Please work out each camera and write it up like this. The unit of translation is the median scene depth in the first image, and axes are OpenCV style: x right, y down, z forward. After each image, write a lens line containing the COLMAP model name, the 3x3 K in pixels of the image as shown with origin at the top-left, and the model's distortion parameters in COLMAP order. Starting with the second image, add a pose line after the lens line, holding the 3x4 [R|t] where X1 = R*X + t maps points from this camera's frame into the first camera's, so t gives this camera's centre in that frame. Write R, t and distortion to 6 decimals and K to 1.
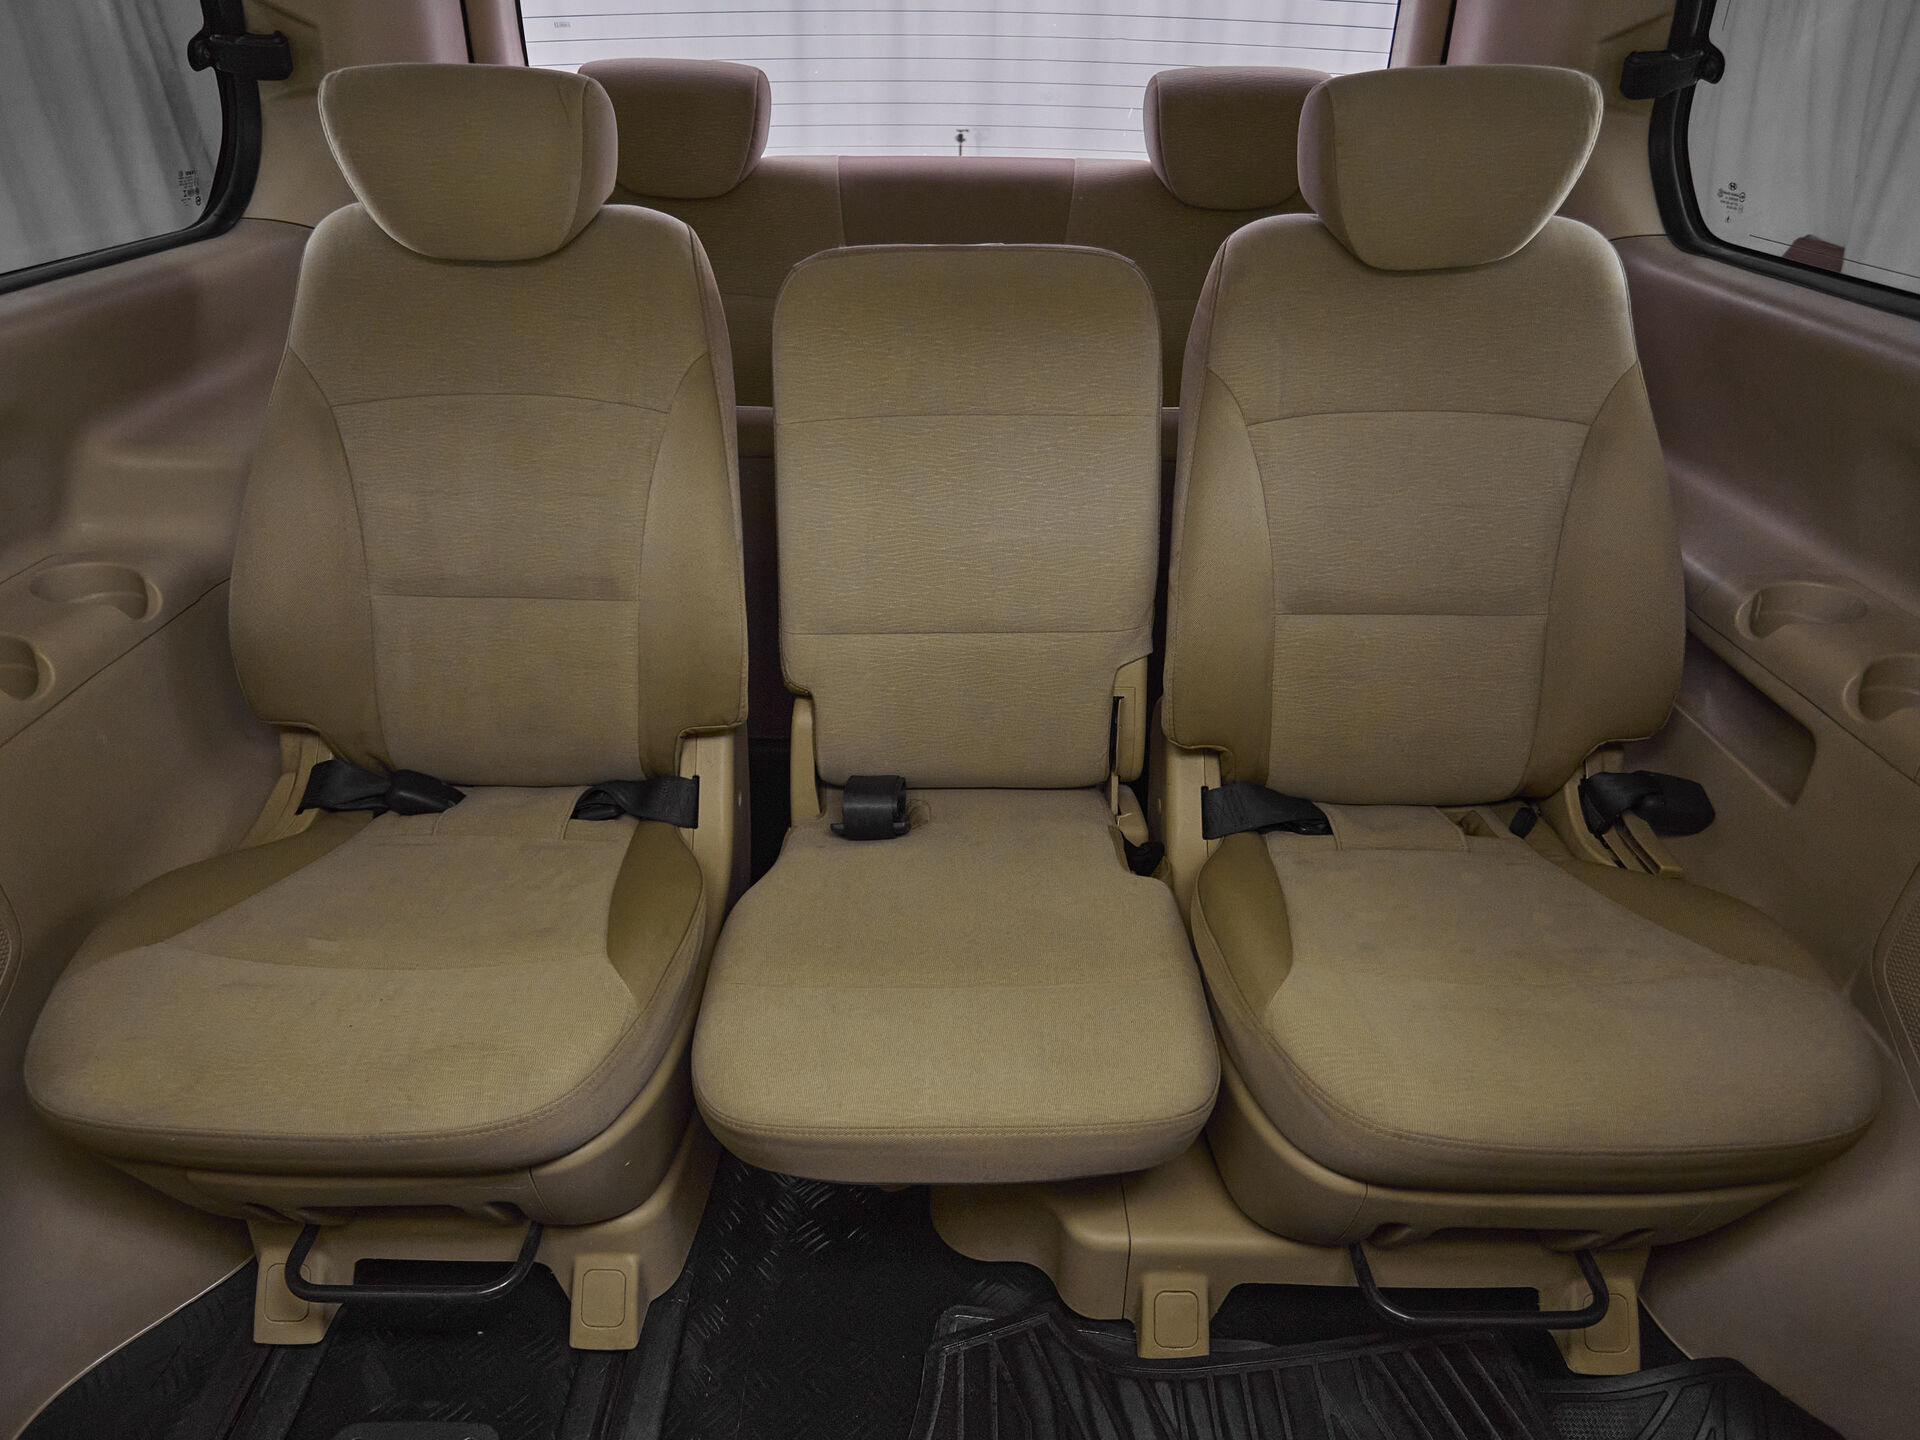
lens RADIAL K [[1055.9, 0, 955.8], [0, 1055.9, 744.1], [0, 0, 1]] dist [-0.004442, -0.000027]
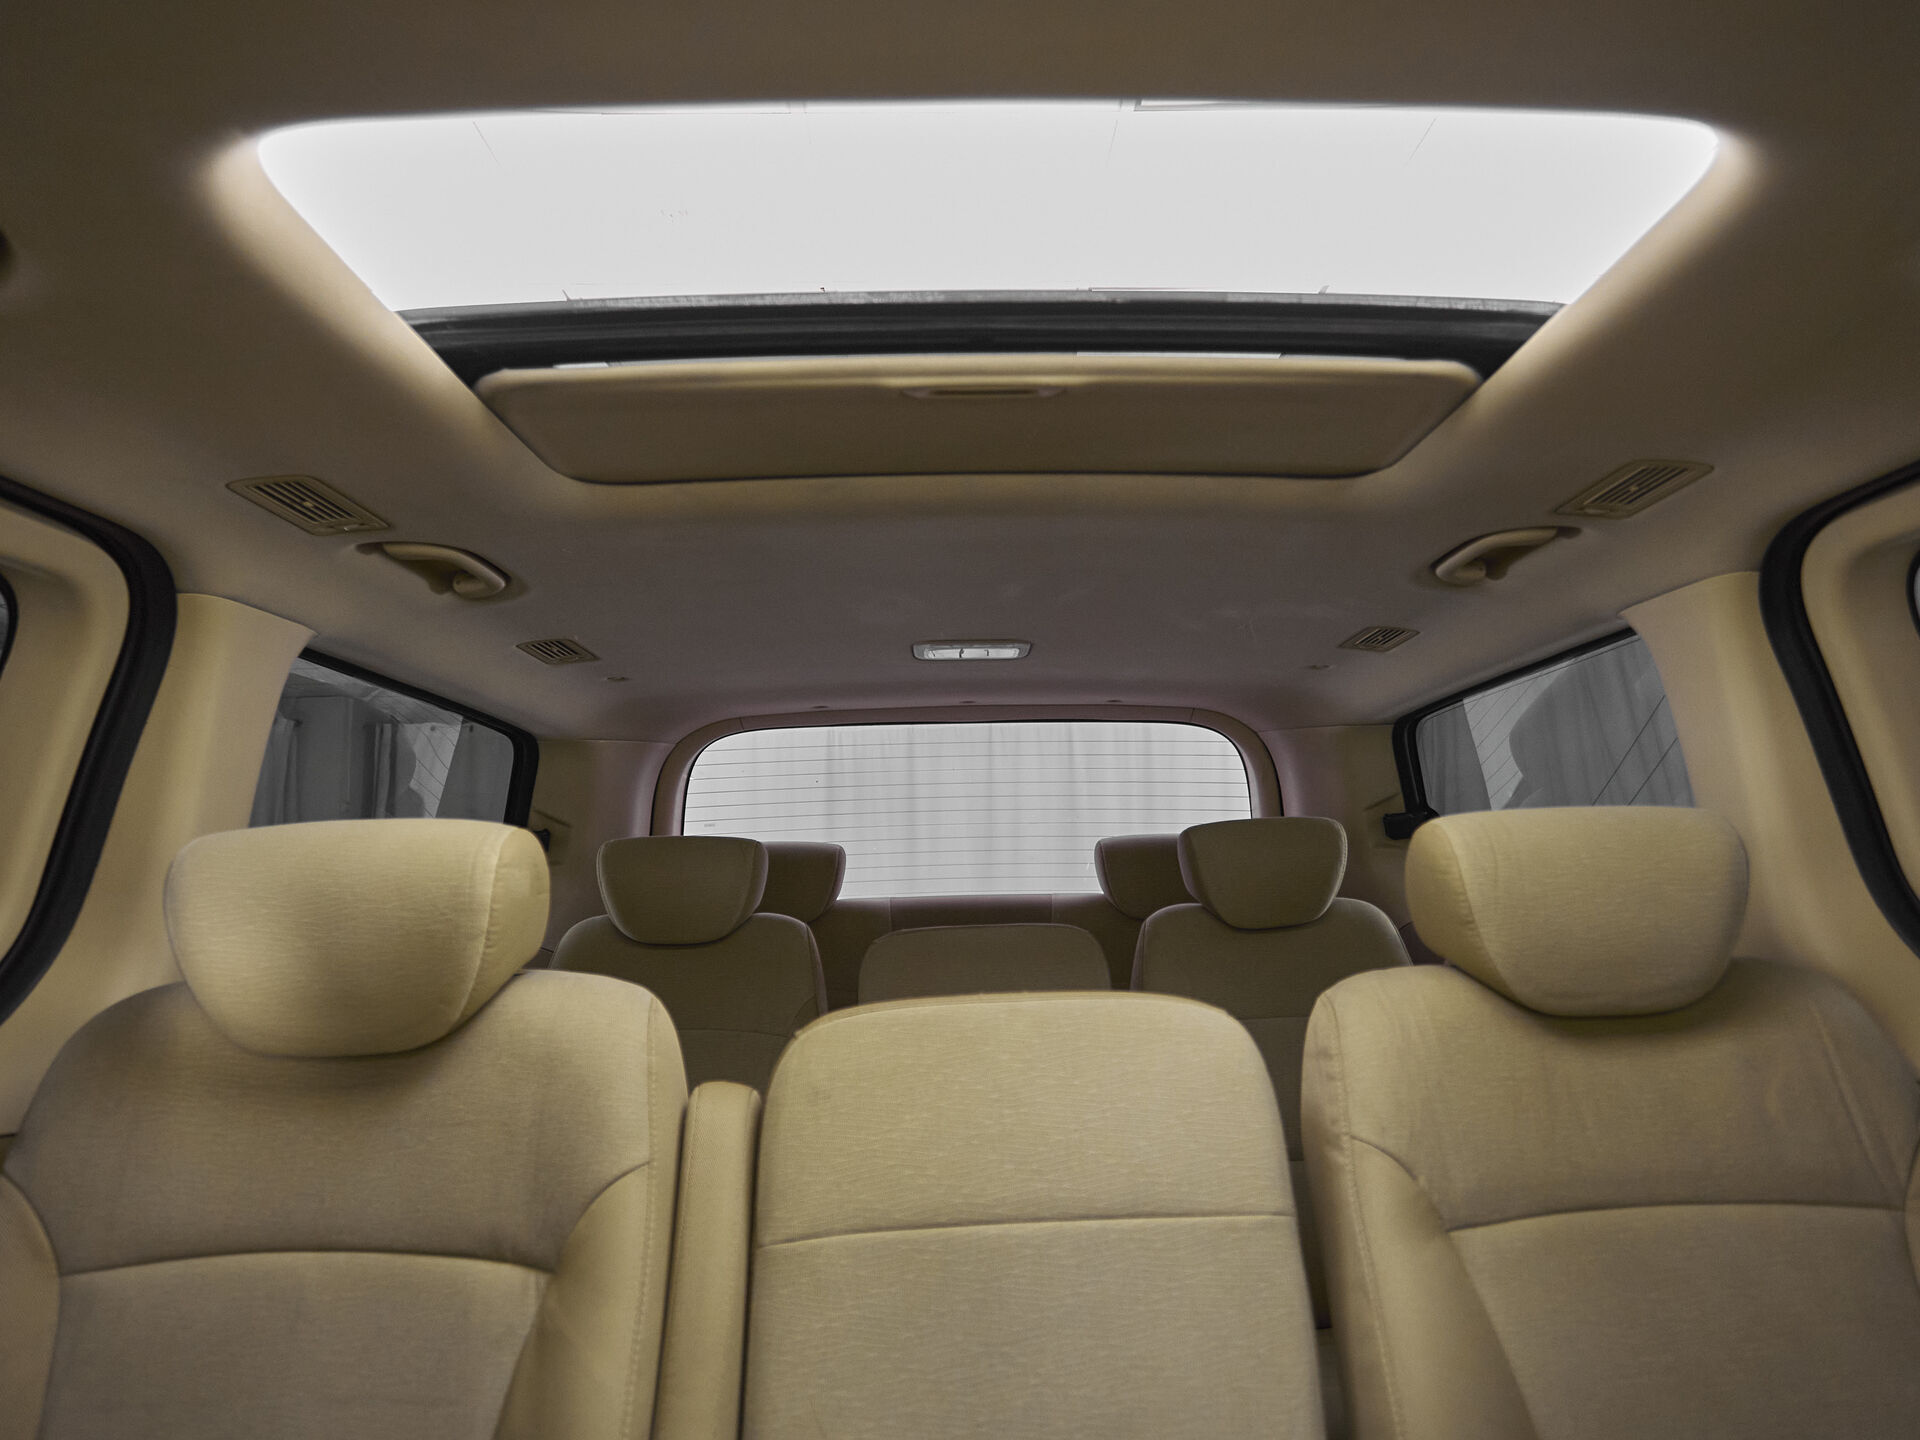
lens RADIAL K [[1055.9, 0, 955.8], [0, 1055.9, 744.1], [0, 0, 1]] dist [-0.004442, -0.000027]
pose [[0.999461, -0.032816, -0.001279, -0.002315], [0.024682, 0.776273, -0.629913, 0.041595], [0.021664, 0.629542, 0.776665, -0.054146]]
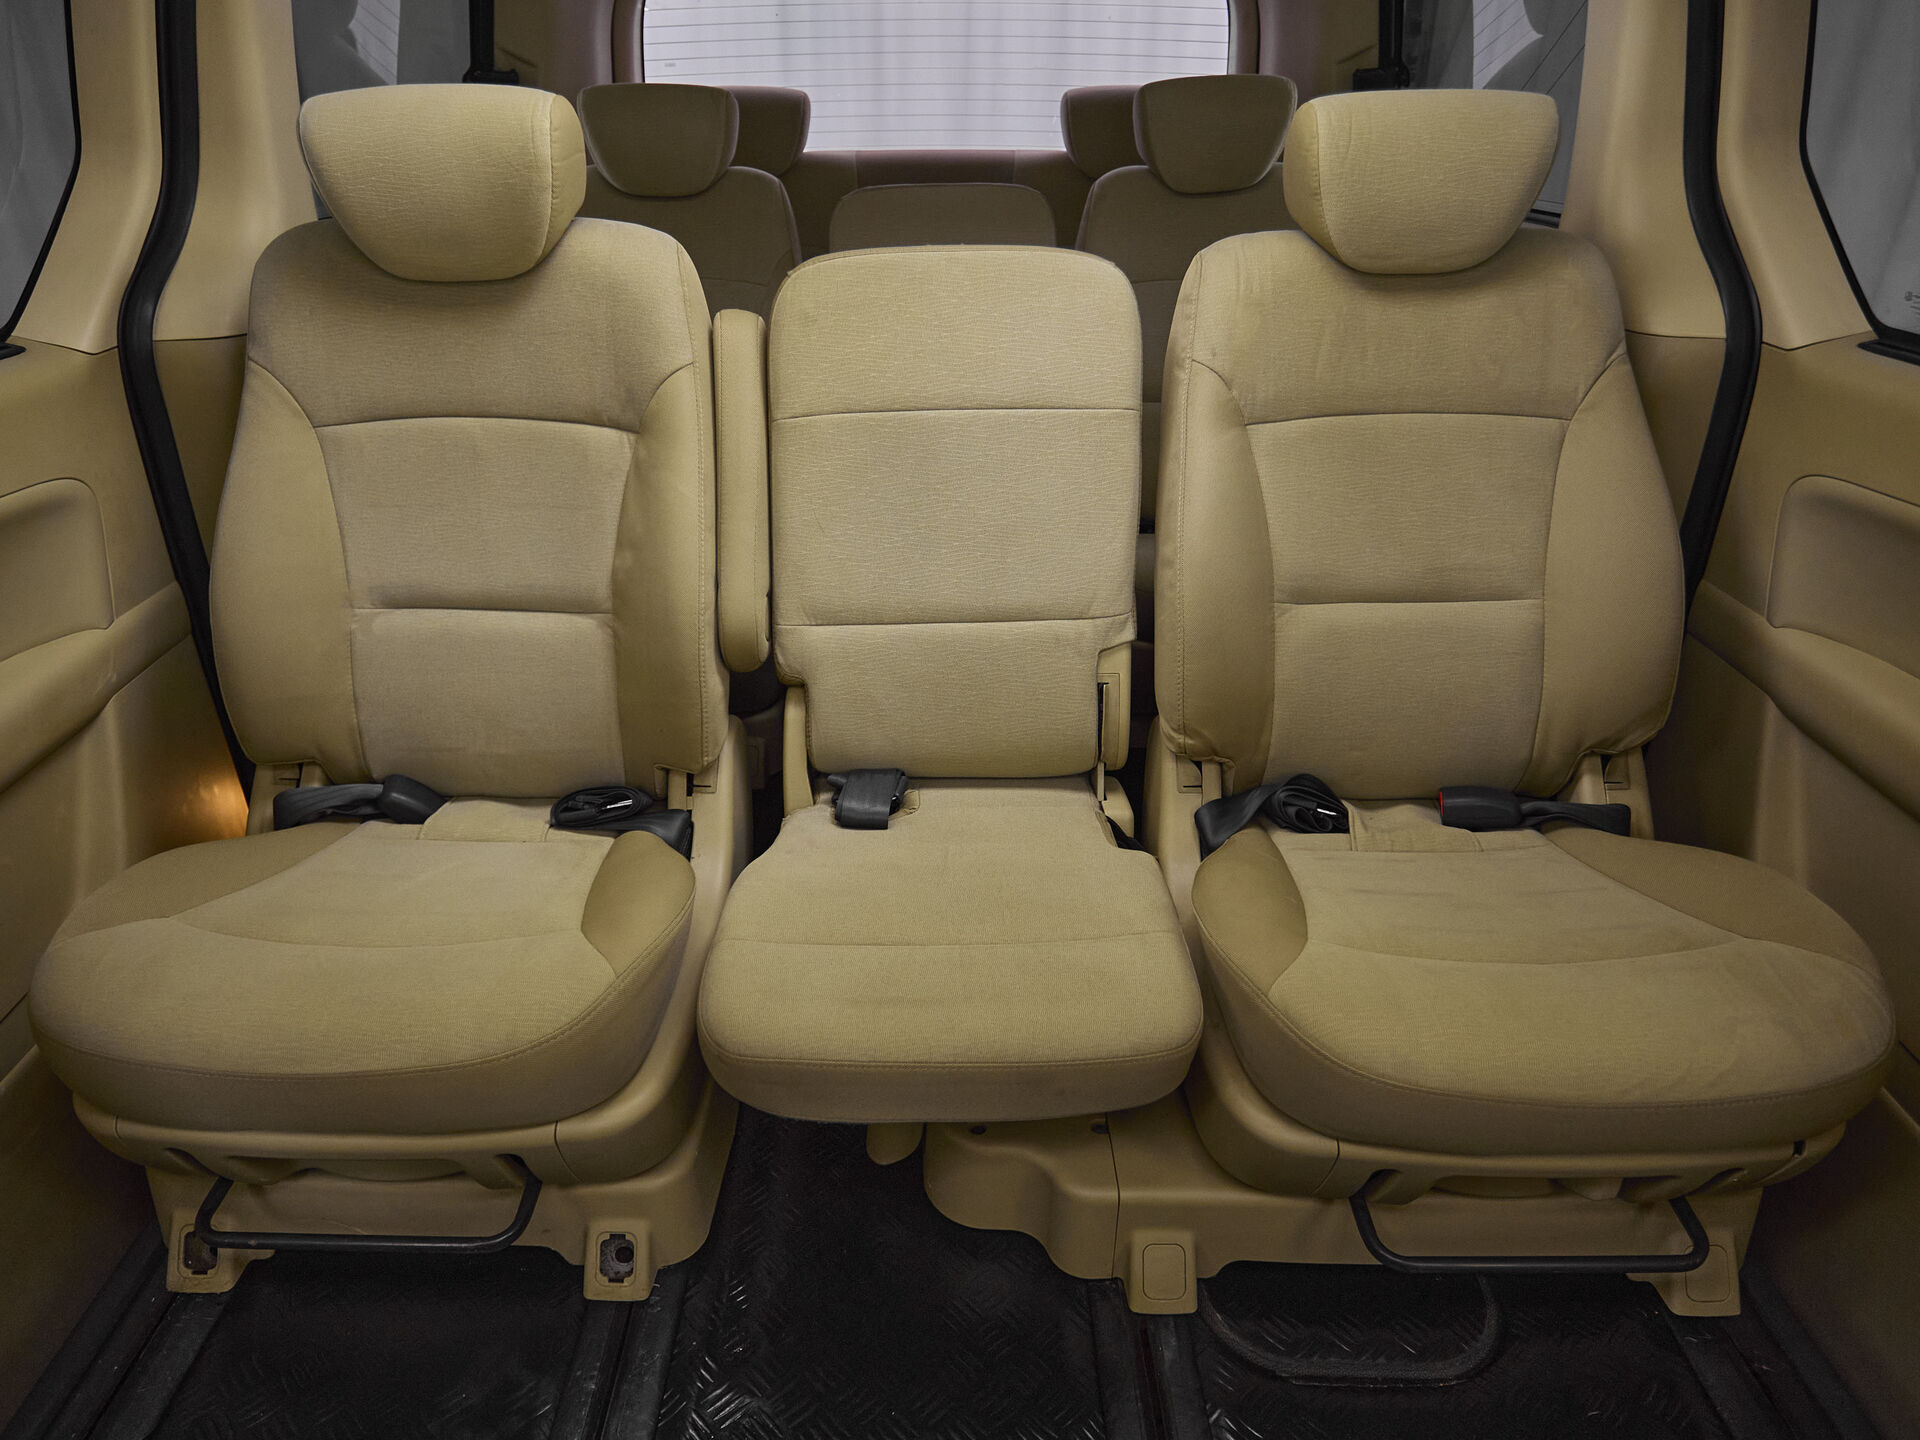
lens RADIAL K [[1102.5, 0, 935.4], [0, 1102.5, 714.0], [0, 0, 1]] dist [0.000394, -0.000688]
pose [[0.999925, -0.008655, -0.008684, 0.001029], [0.008135, 0.998270, -0.058235, 0.064663], [0.009173, 0.058160, 0.998265, -0.097643]]
